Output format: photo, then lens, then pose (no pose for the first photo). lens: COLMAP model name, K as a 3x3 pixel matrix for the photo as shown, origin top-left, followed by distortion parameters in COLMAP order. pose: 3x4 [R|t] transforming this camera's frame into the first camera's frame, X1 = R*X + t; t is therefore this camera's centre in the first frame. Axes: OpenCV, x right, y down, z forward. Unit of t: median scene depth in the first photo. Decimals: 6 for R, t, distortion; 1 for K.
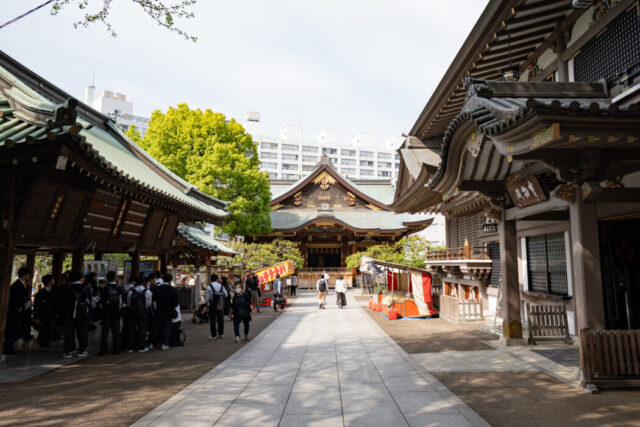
lens RADIAL K [[494.0, 0, 320.0], [0, 494.0, 213.5], [0, 0, 1]] dist [-0.067280, -0.000538]
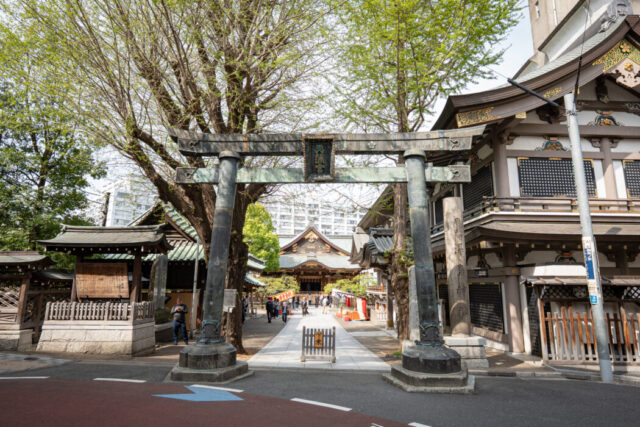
lens RADIAL K [[447.4, 0, 299.7], [0, 447.4, 214.3], [0, 0, 1]] dist [-0.000136, -0.000015]
pose [[0.999944, 0.010144, -0.003096, -0.030264], [-0.010262, 0.999116, -0.040762, -0.096631], [0.002680, 0.040791, 0.999164, -0.563109]]
